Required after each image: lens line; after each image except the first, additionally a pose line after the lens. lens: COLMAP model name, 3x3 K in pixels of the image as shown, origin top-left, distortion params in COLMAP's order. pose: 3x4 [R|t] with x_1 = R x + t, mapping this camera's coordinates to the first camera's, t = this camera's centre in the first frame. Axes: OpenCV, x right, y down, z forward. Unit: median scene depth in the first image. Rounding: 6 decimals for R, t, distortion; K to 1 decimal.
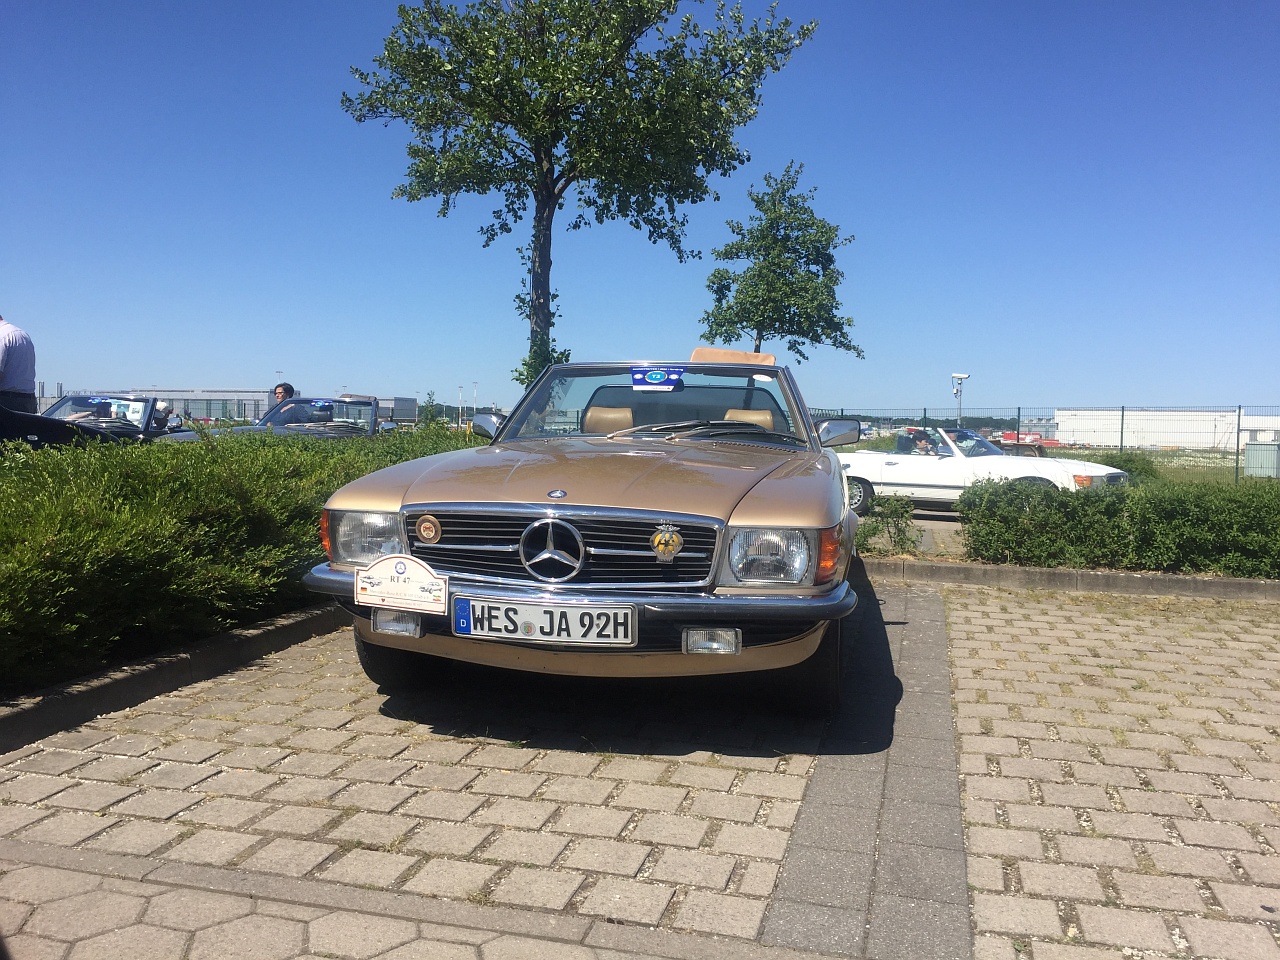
lens RADIAL K [[1085.1, 0, 640.8], [0, 1085.1, 473.0], [0, 0, 1]] dist [0.061551, -0.070652]
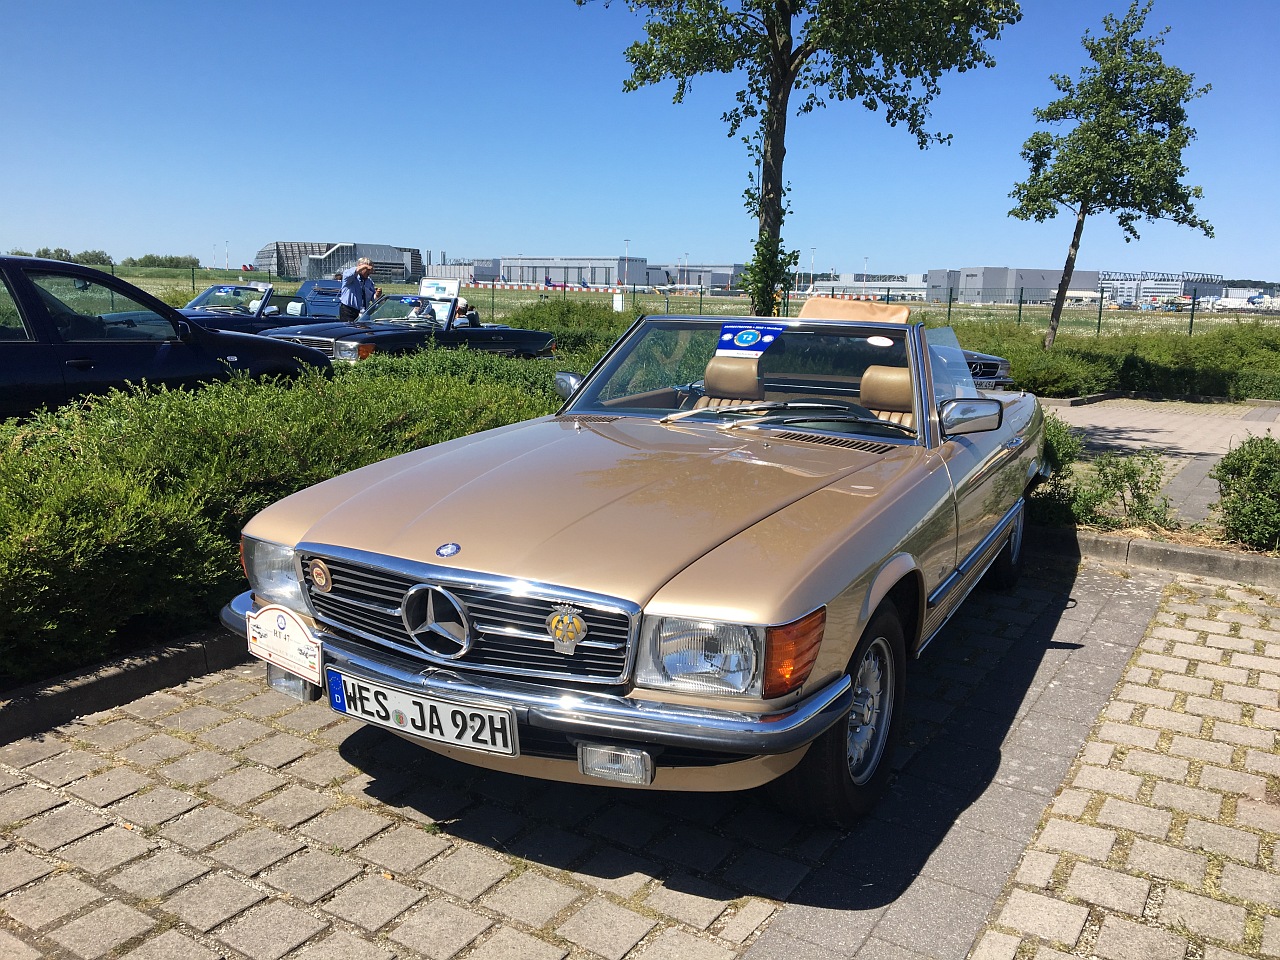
lens RADIAL K [[1073.7, 0, 650.5], [0, 1073.7, 478.5], [0, 0, 1]] dist [0.081960, -0.116568]
pose [[0.955867, 0.054395, -0.288721, 0.187946], [-0.017261, 0.991411, 0.129636, -0.089119], [0.293293, -0.118931, 0.948596, 0.199313]]
